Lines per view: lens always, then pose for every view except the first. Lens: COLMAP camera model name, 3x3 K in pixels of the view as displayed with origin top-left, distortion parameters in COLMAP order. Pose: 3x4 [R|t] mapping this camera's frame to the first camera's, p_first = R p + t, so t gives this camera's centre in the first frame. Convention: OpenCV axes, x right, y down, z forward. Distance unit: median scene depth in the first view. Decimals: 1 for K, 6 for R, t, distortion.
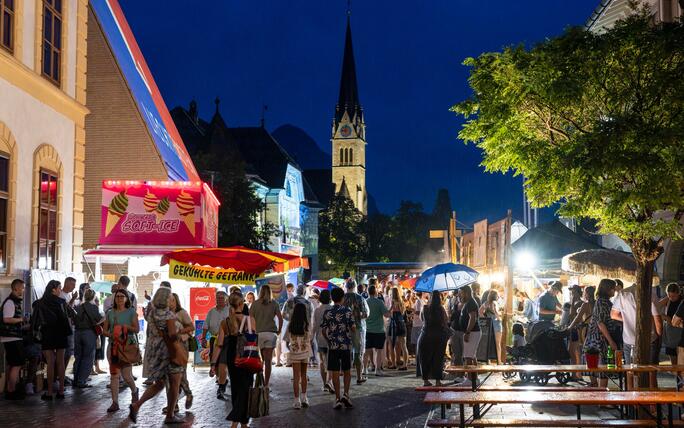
lens RADIAL K [[904.3, 0, 342.5], [0, 904.3, 214.4], [0, 0, 1]] dist [-0.013692, 0.000000]
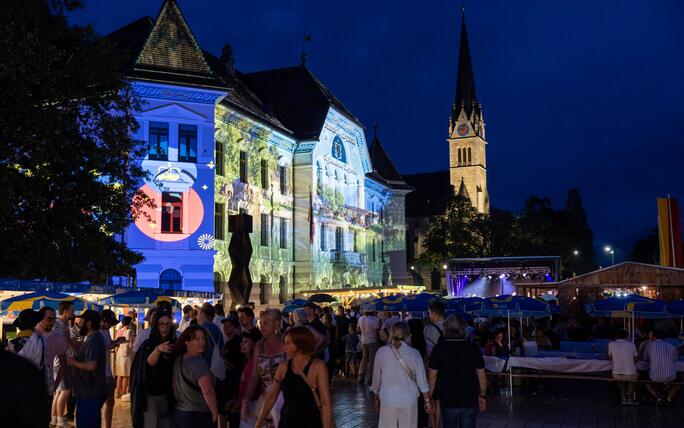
lens RADIAL K [[663.5, 0, 340.0], [0, 663.5, 214.8], [0, 0, 1]] dist [0.024010, 0.000000]
pose [[0.974770, -0.031967, -0.220912, 0.028911], [0.022978, 0.998805, -0.043142, 0.024555], [0.222027, 0.036977, 0.974339, 0.292775]]
